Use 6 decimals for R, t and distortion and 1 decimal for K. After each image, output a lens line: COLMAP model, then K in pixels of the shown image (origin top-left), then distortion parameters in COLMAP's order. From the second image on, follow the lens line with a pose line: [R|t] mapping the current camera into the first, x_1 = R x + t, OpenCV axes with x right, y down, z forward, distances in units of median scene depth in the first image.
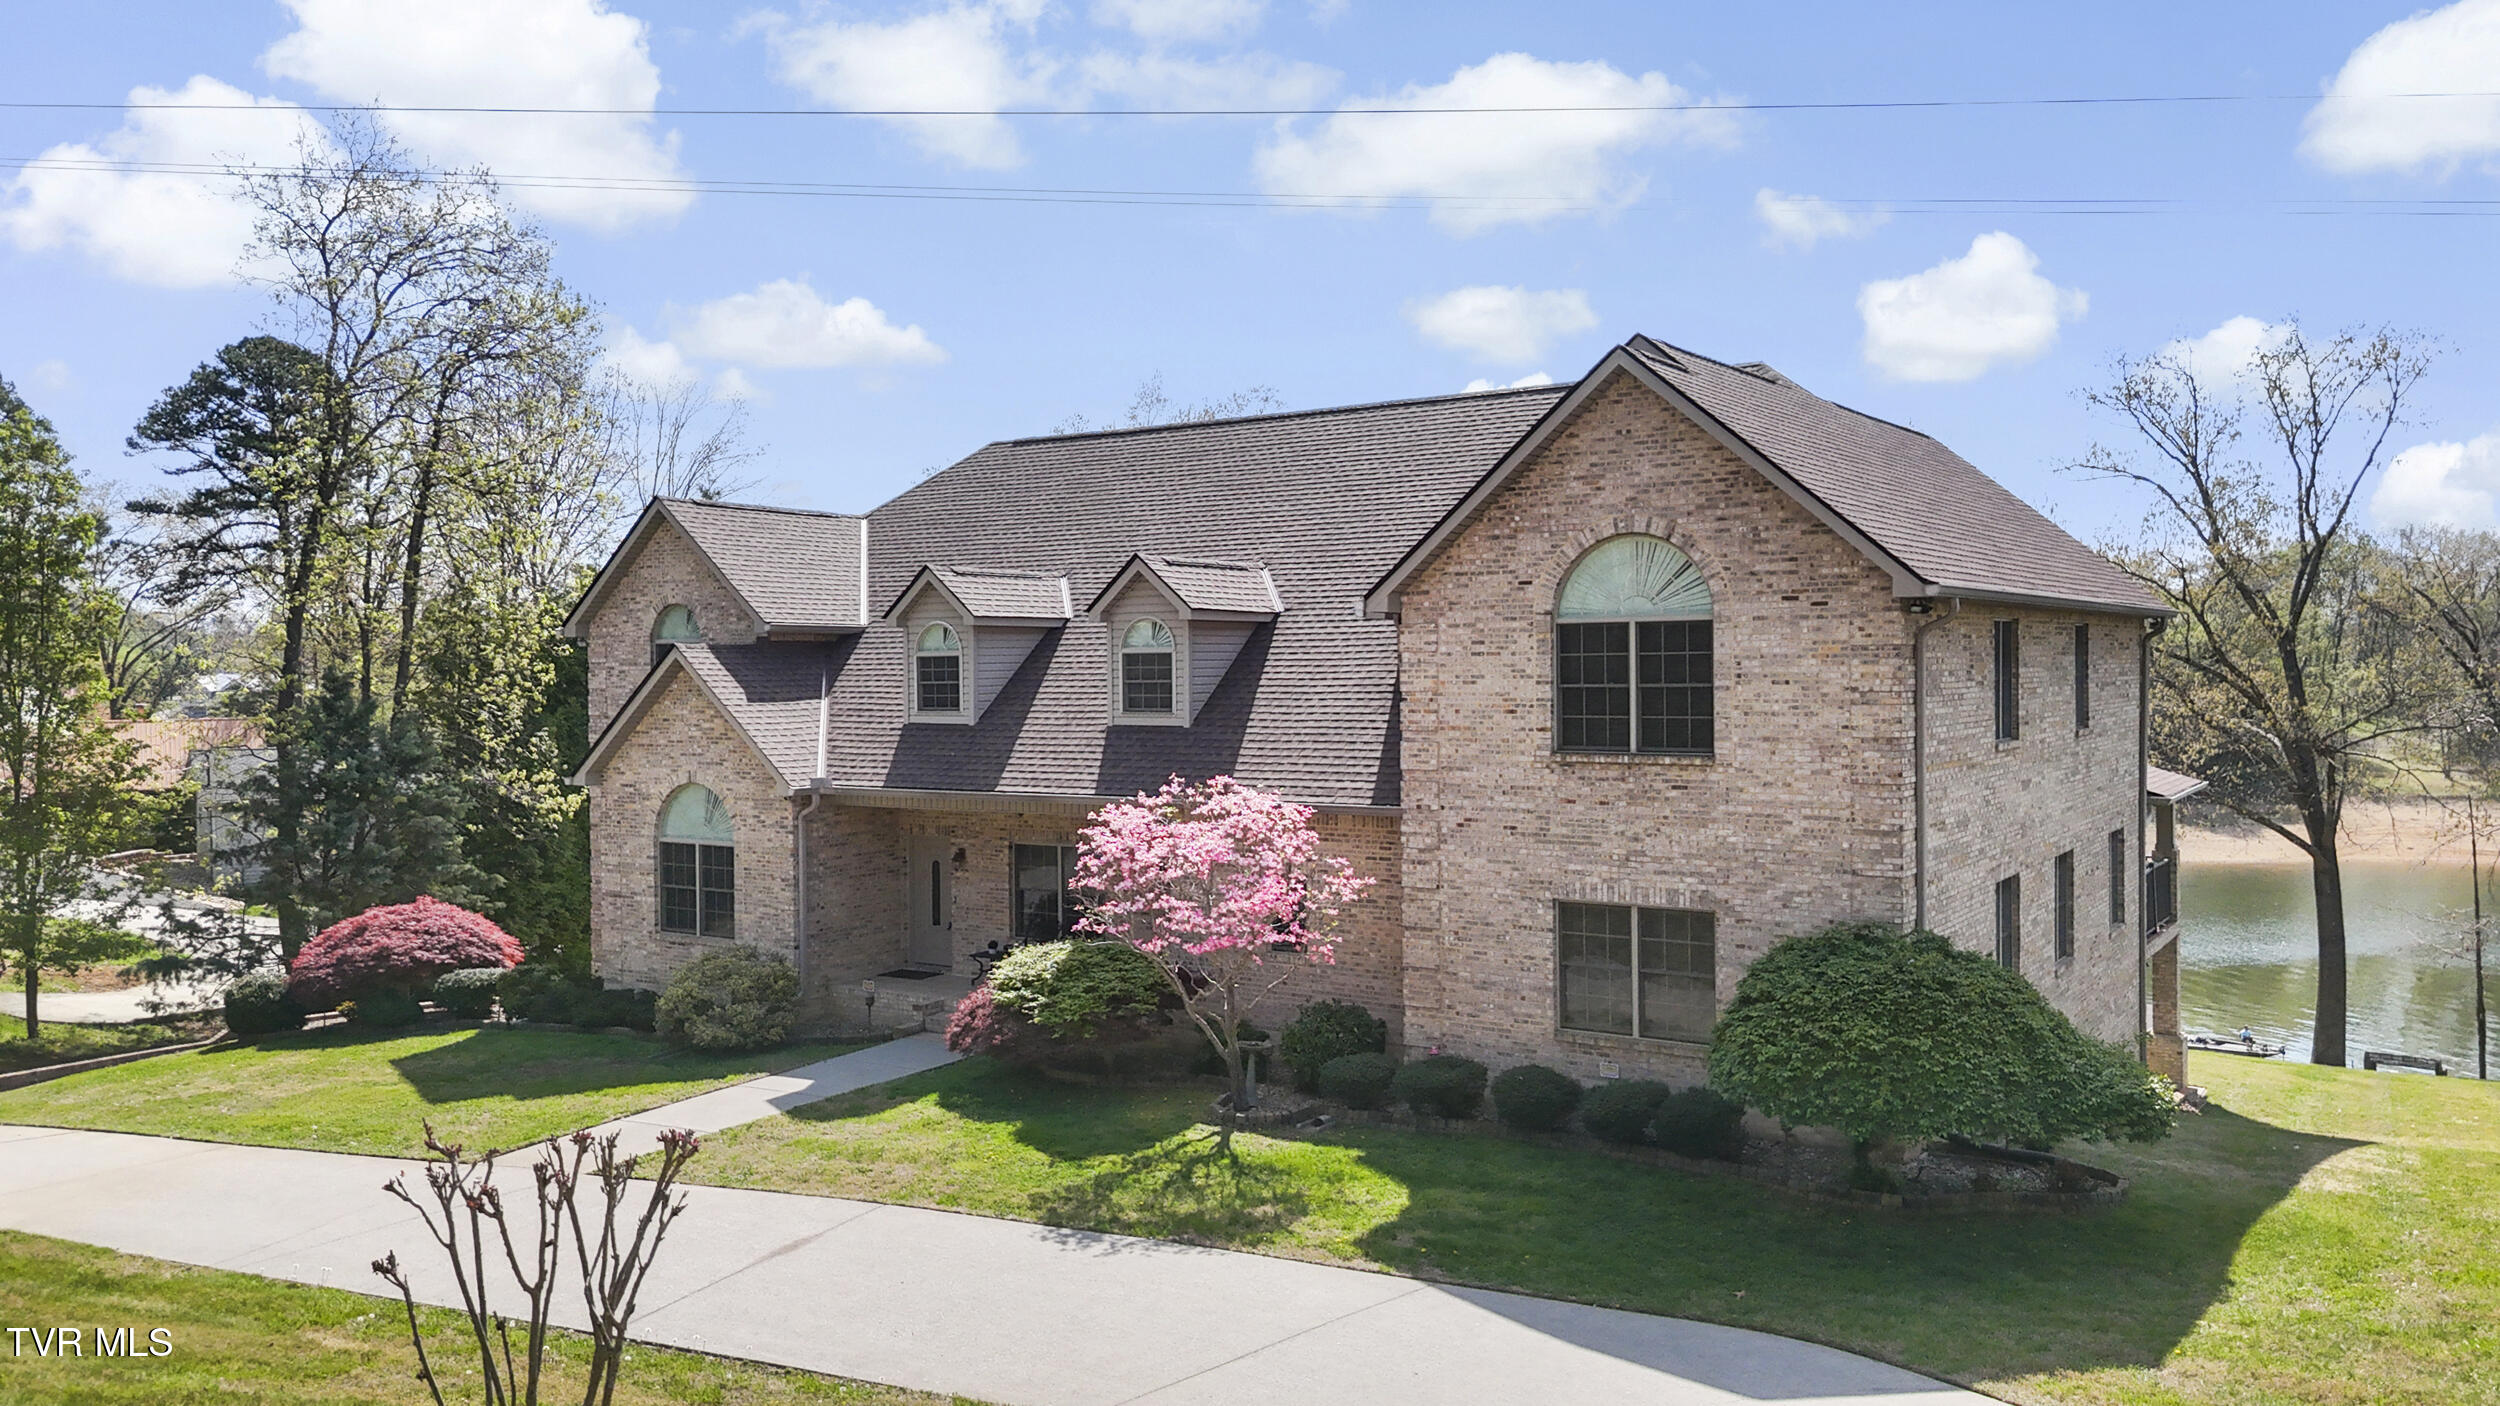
lens RADIAL K [[1856.5, 0, 1250.0], [0, 1856.5, 703.0], [0, 0, 1]] dist [0.125839, -0.222165]
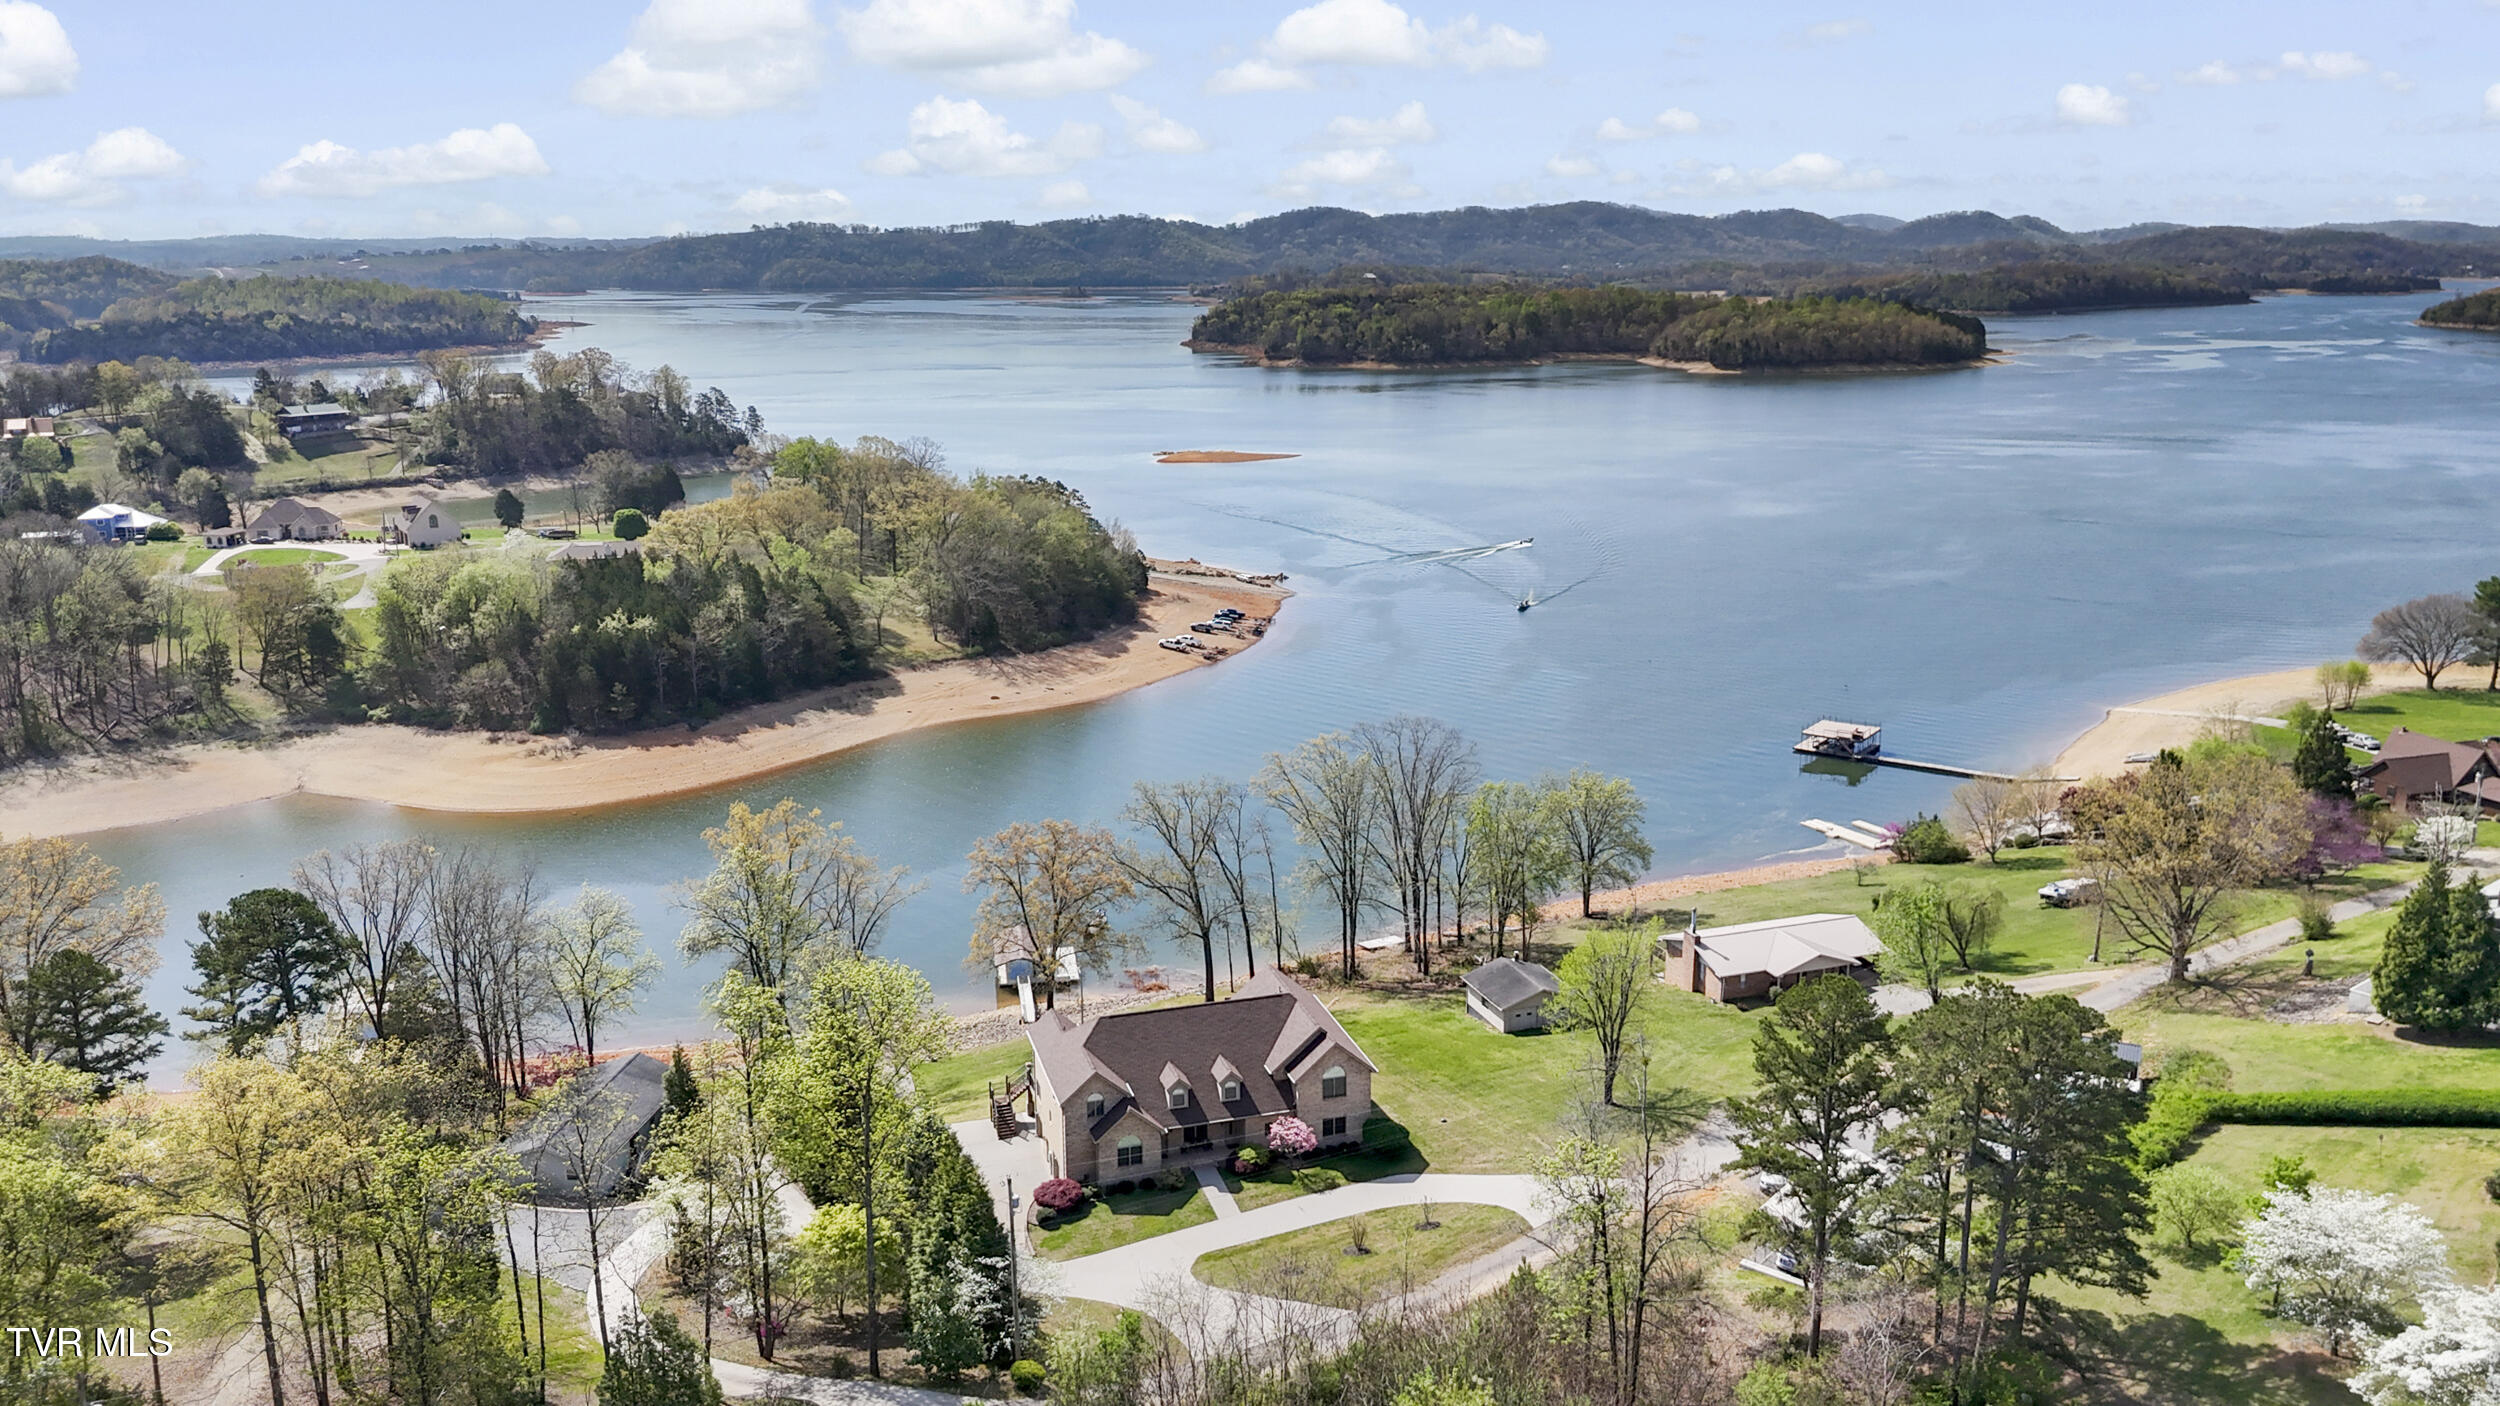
lens RADIAL K [[1765.5, 0, 1250.0], [0, 1765.5, 703.0], [0, 0, 1]] dist [0.002080, -0.000972]
pose [[0.623579, -0.168885, 0.763300, -4.499901], [0.008263, 0.977756, 0.209584, -2.636764], [-0.781716, -0.124385, 0.611104, -2.421280]]
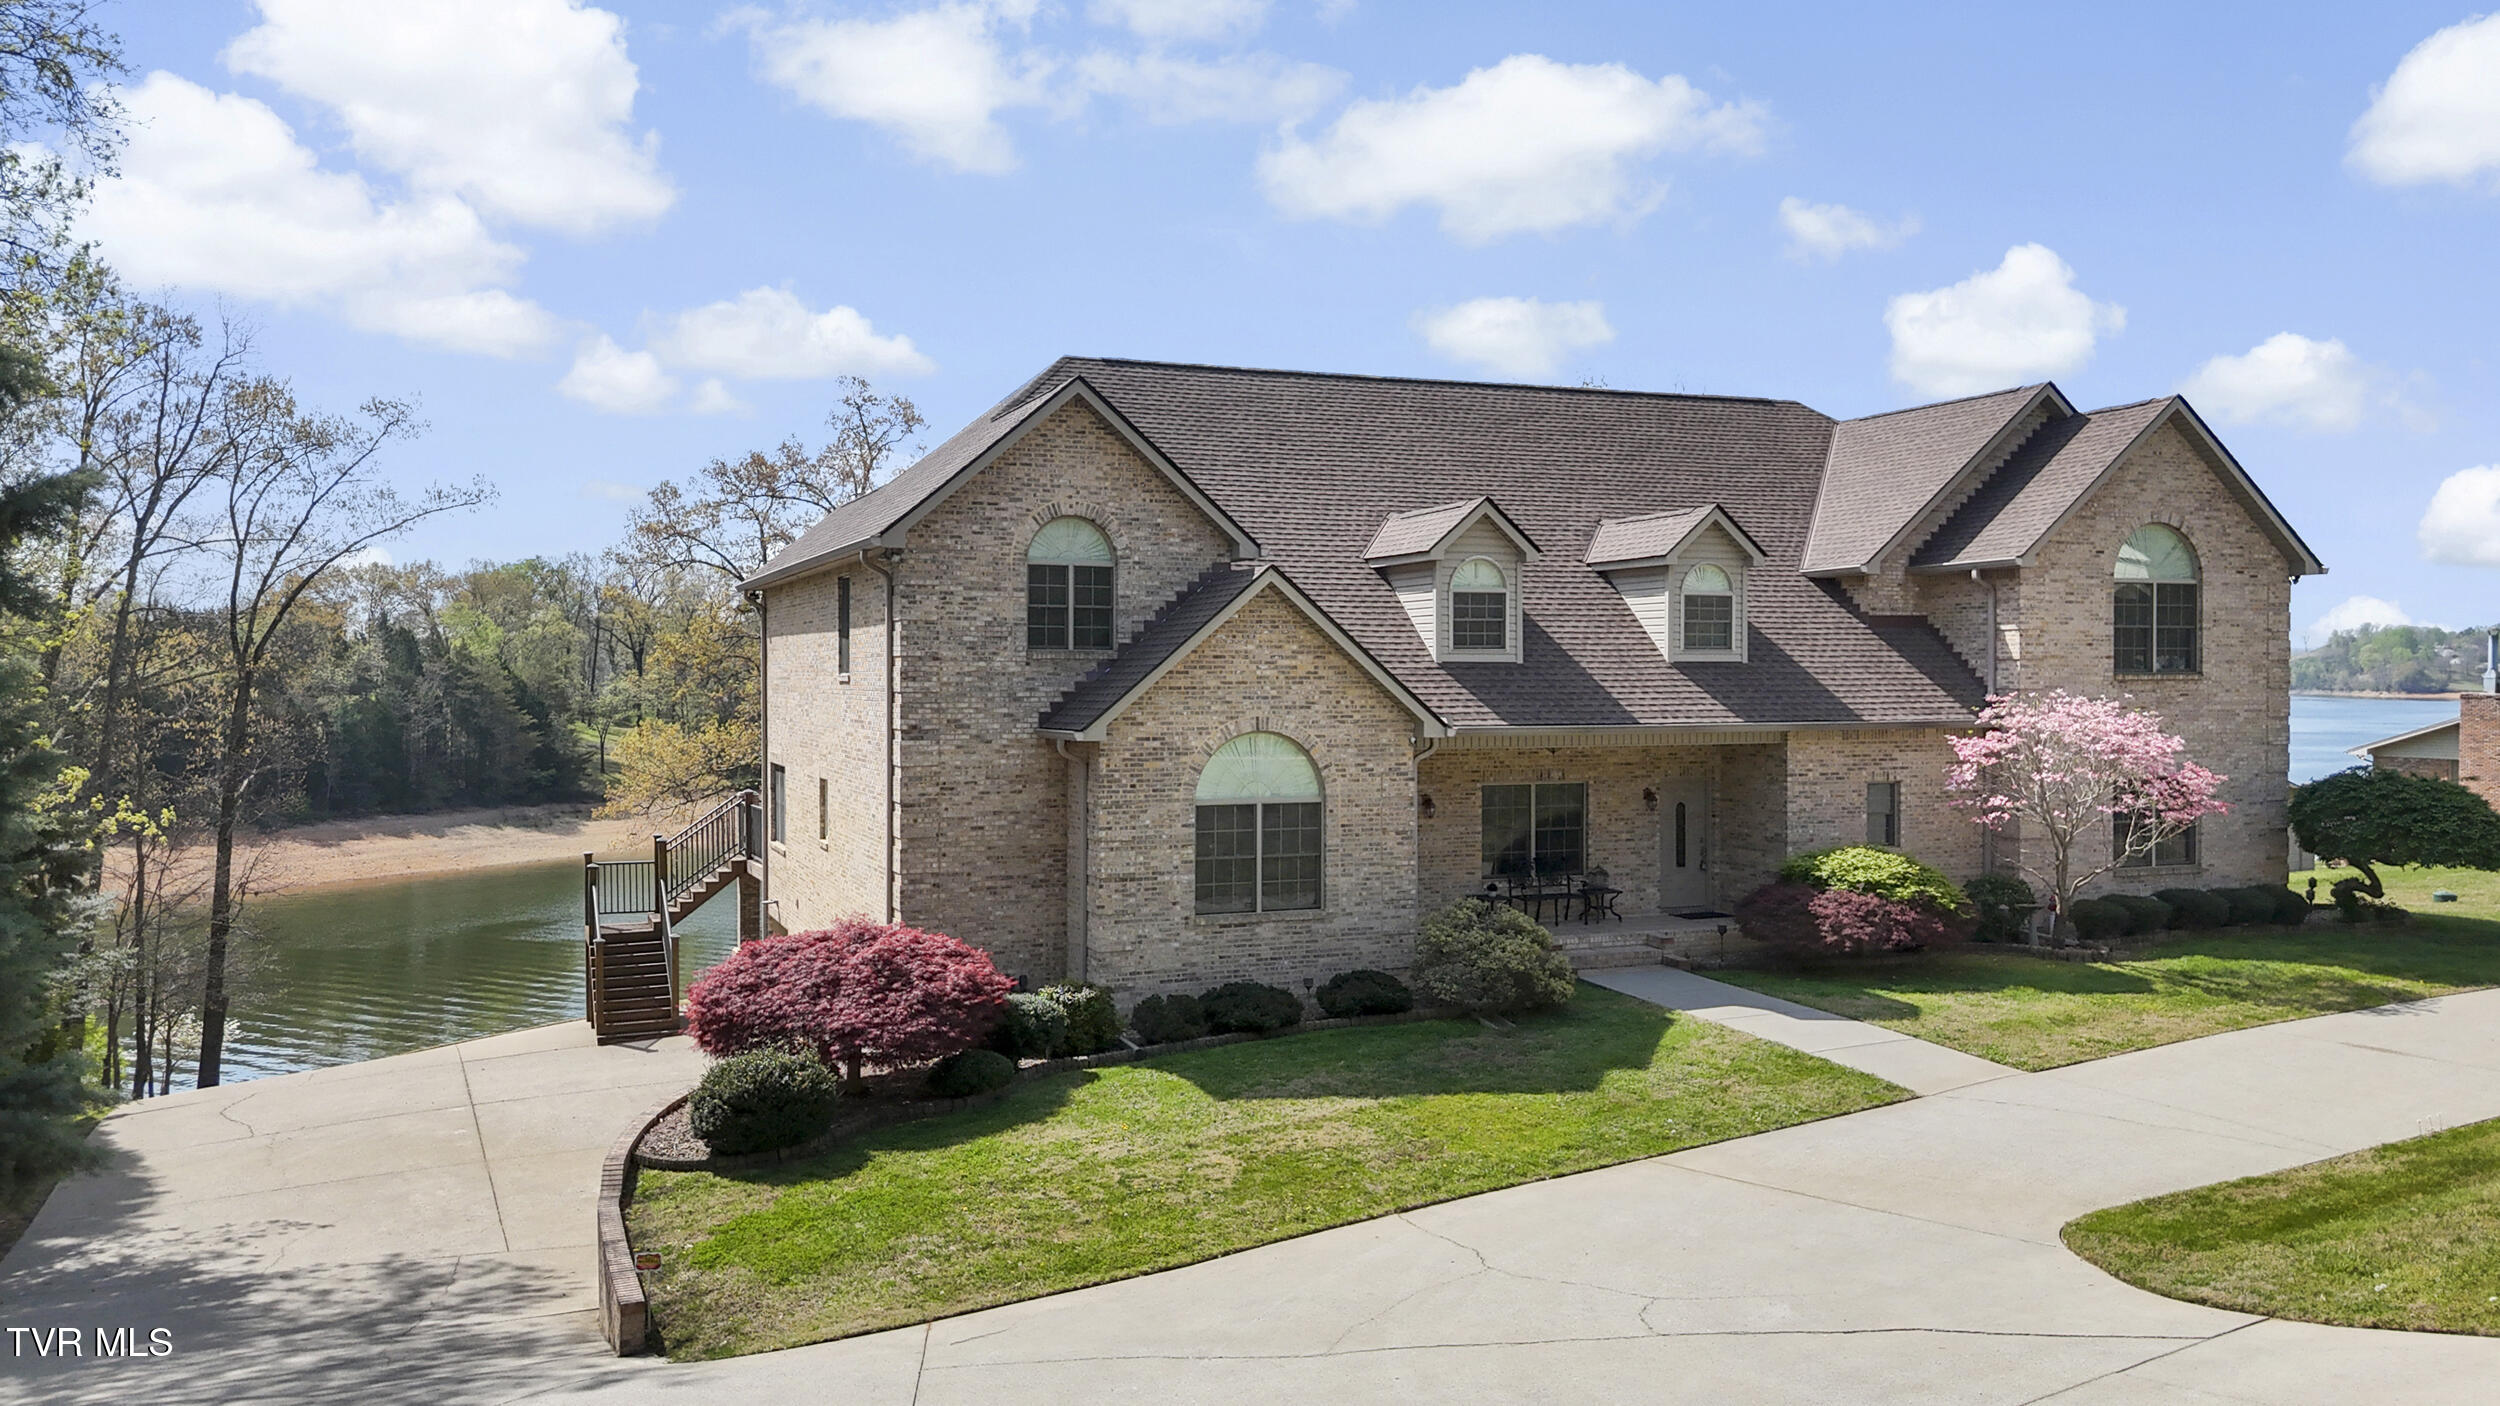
lens RADIAL K [[1856.5, 0, 1250.0], [0, 1856.5, 703.0], [0, 0, 1]] dist [0.125839, -0.222165]
pose [[0.551278, -0.004912, 0.834307, -1.383737], [0.011786, 0.999929, -0.001901, 0.043800], [-0.834239, 0.010881, 0.551296, 0.755770]]
